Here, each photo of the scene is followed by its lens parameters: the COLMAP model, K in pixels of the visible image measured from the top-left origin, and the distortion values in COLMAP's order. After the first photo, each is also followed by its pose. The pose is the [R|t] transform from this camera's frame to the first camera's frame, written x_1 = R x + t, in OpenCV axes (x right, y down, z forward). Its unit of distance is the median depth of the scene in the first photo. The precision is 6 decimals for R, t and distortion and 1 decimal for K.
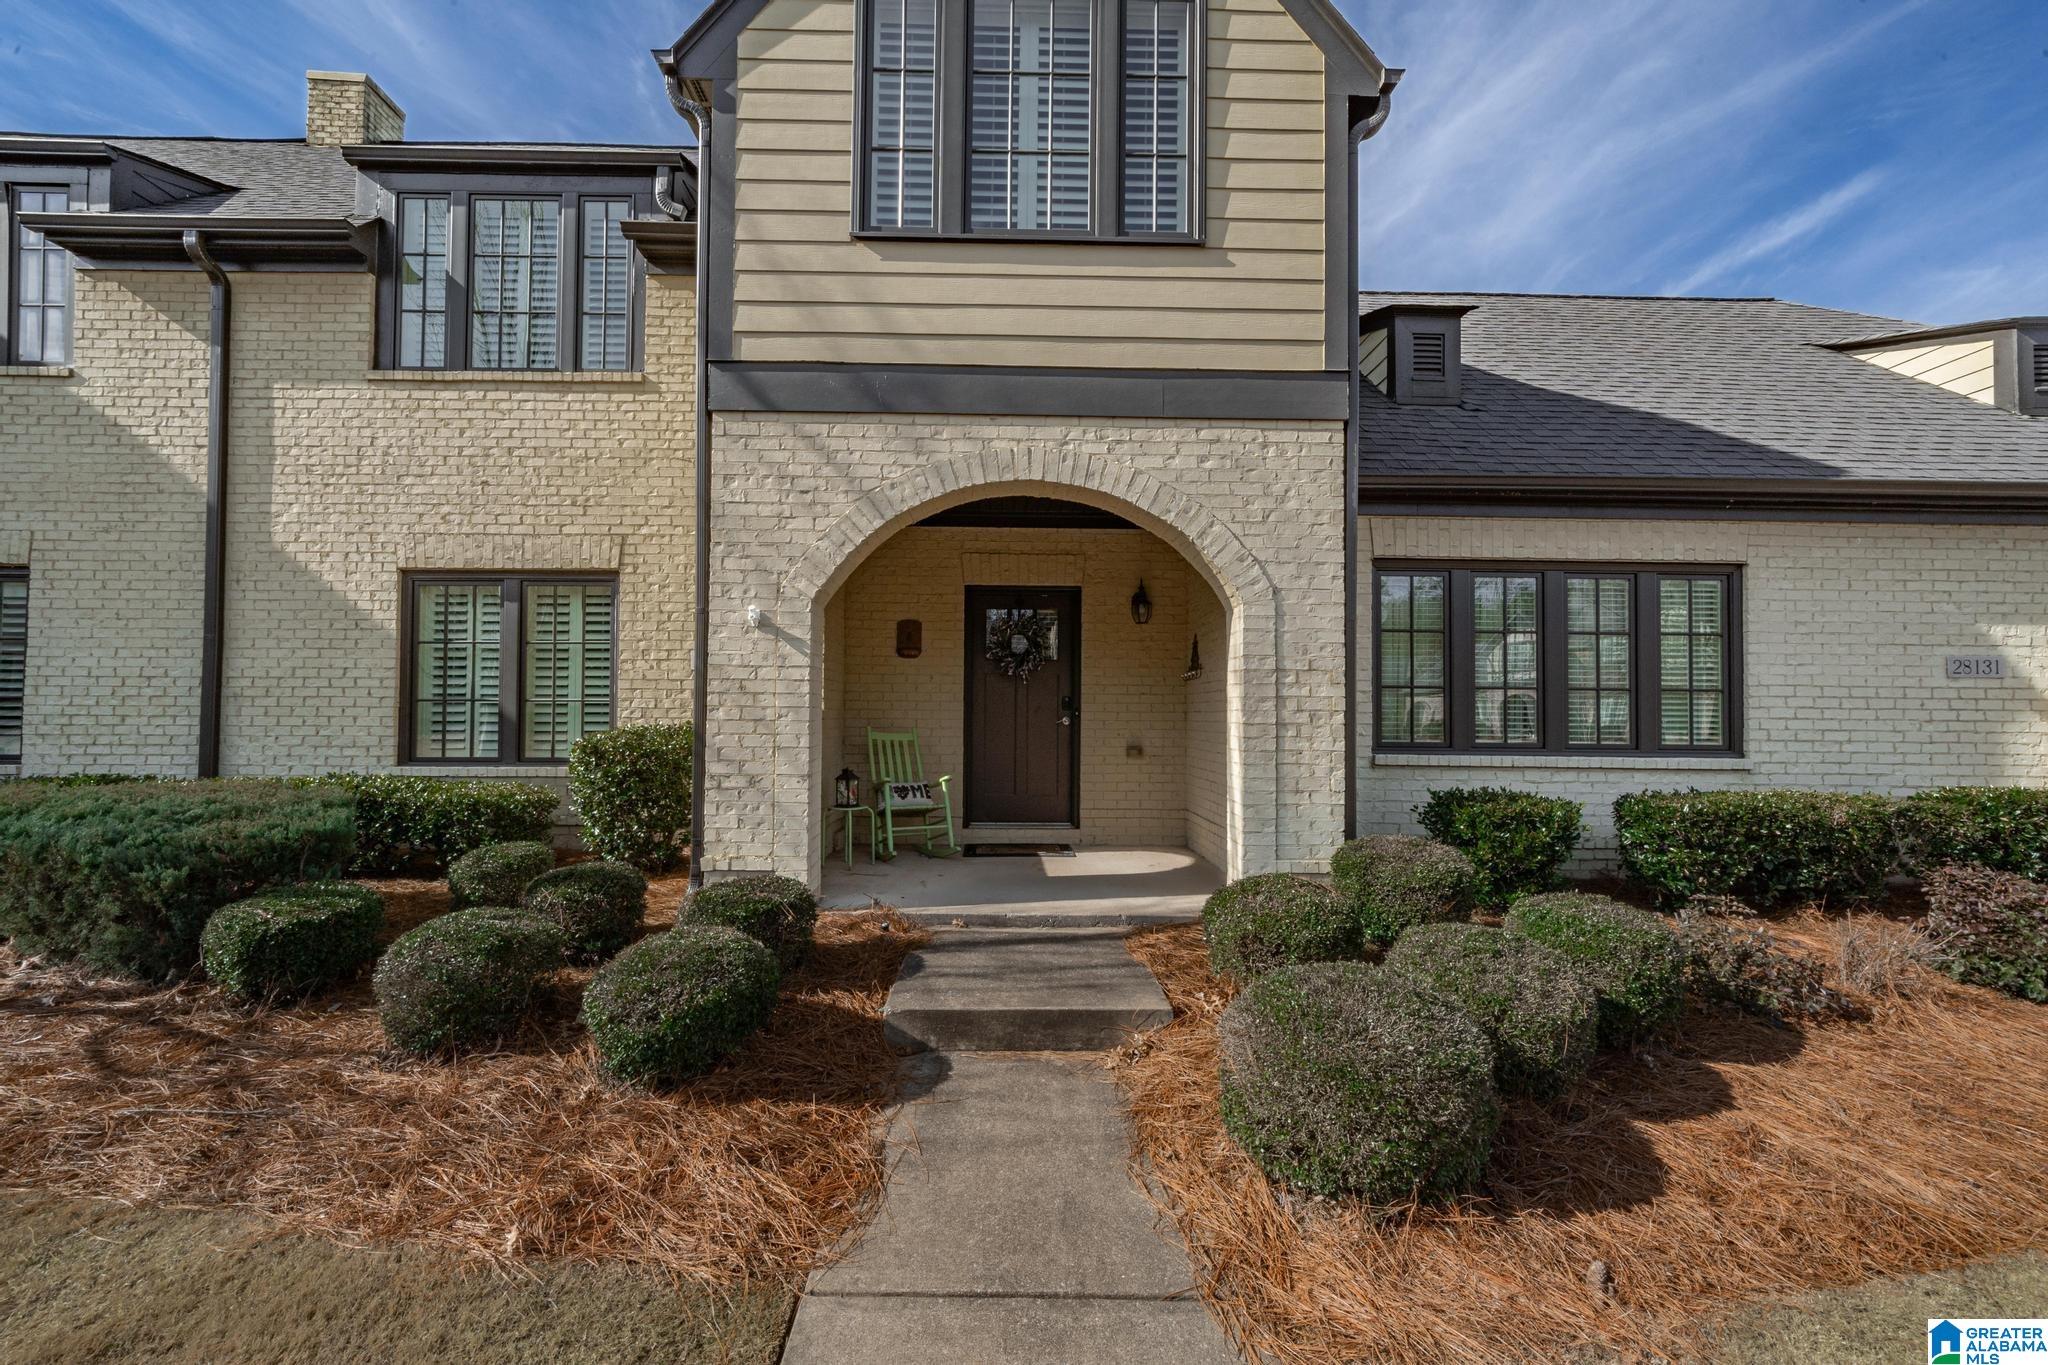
lens RADIAL K [[824.8, 0, 1015.1], [0, 824.8, 697.9], [0, 0, 1]] dist [-0.001959, 0.000247]
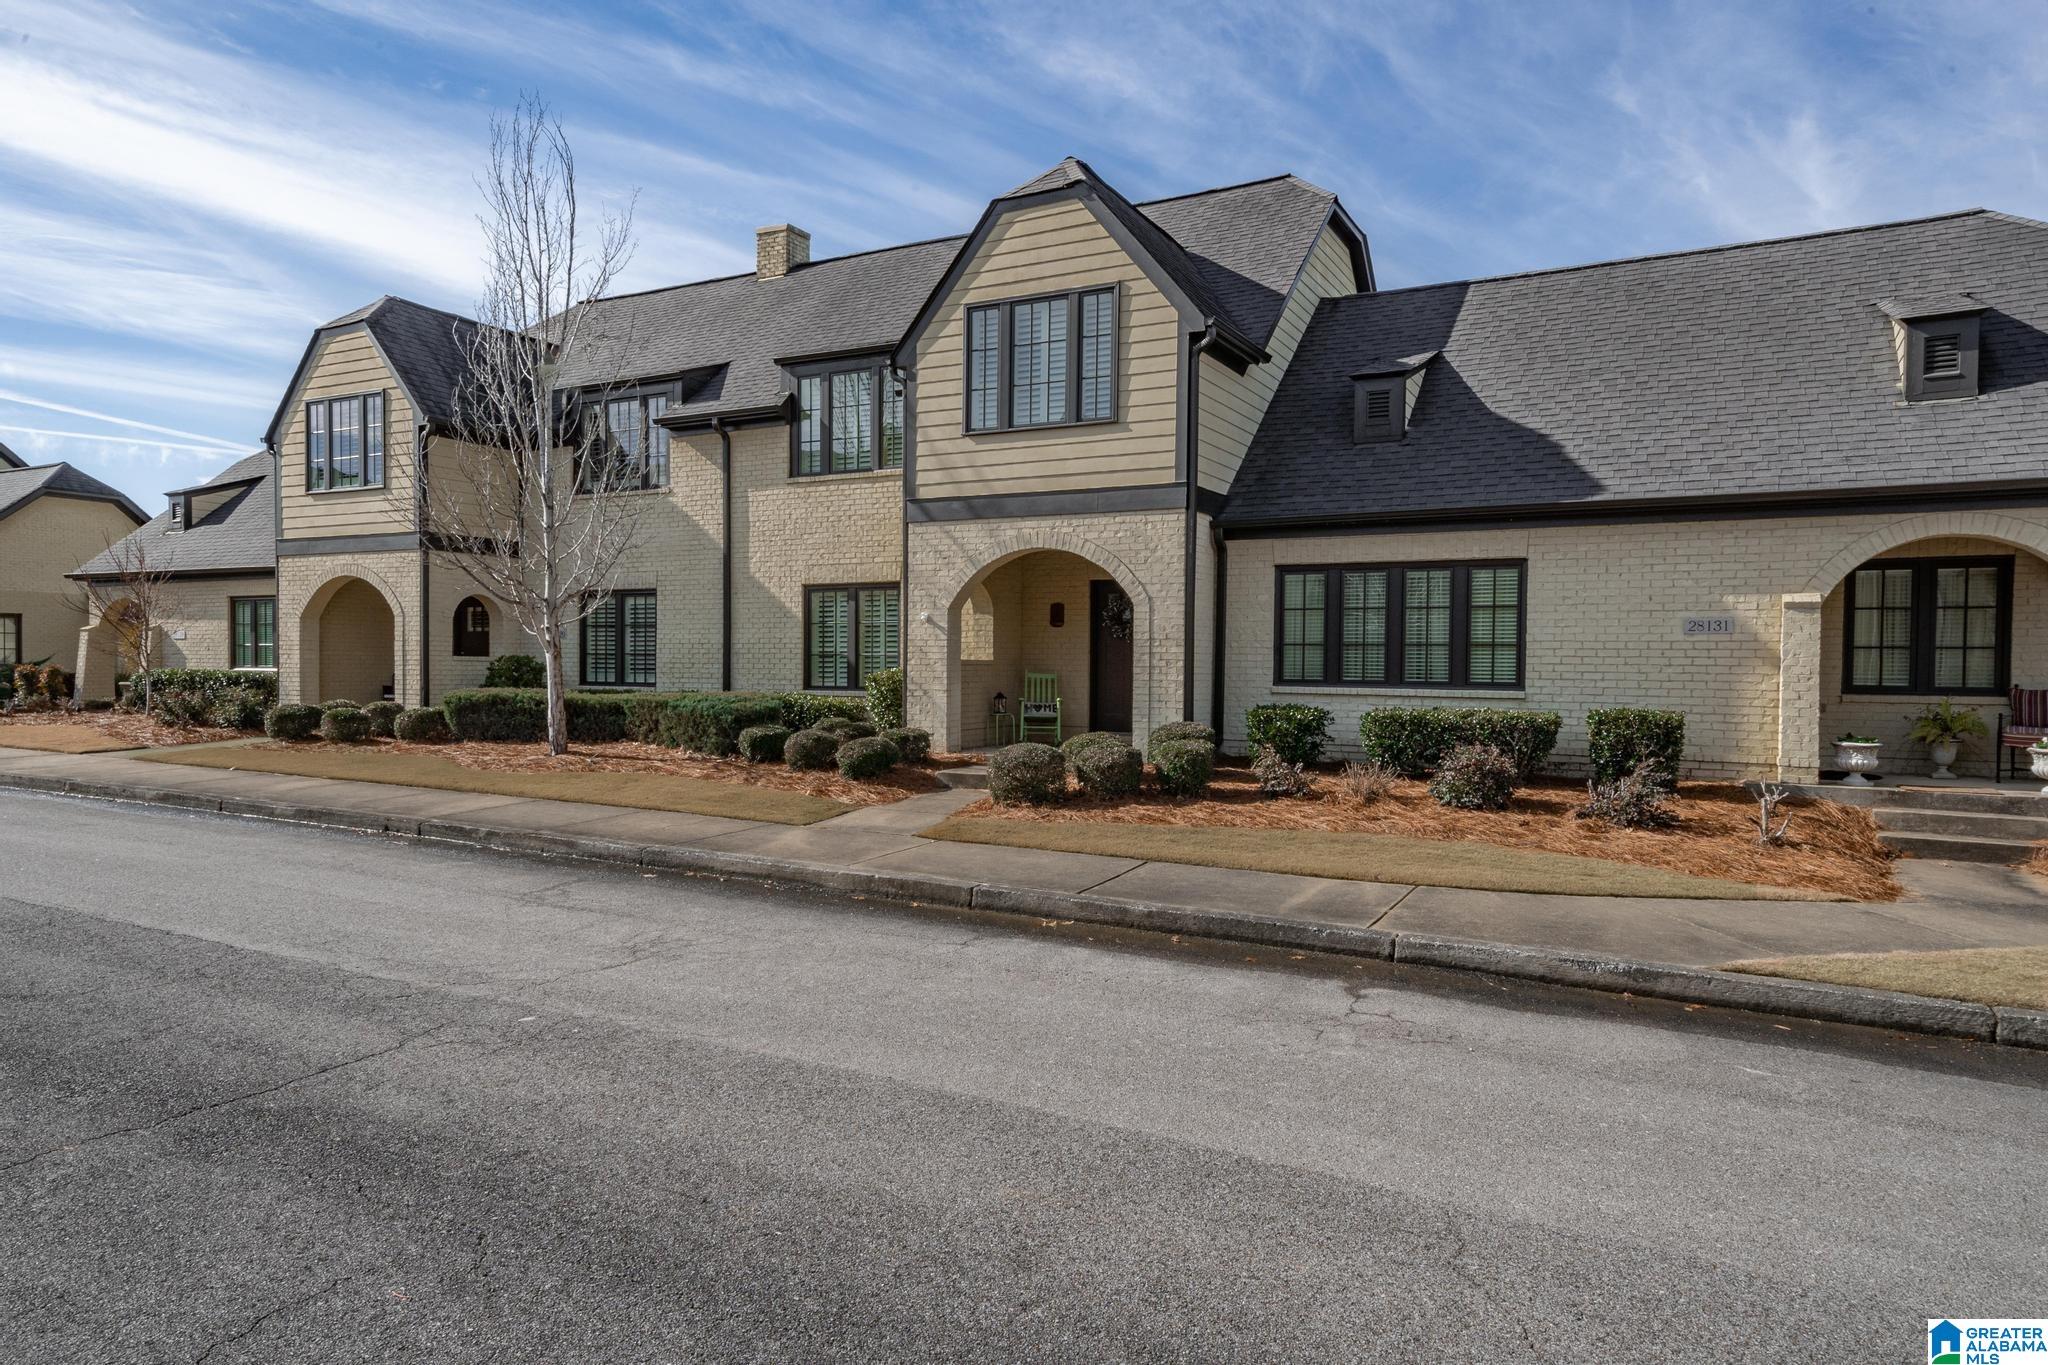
lens RADIAL K [[1241.3, 0, 1024.0], [0, 1241.3, 682.5], [0, 0, 1]] dist [0.032364, 0.000055]
pose [[0.876087, 0.006193, -0.482113, 1.173677], [0.010887, 0.999408, 0.032622, -0.023966], [0.482030, -0.033828, 0.875502, -1.374296]]
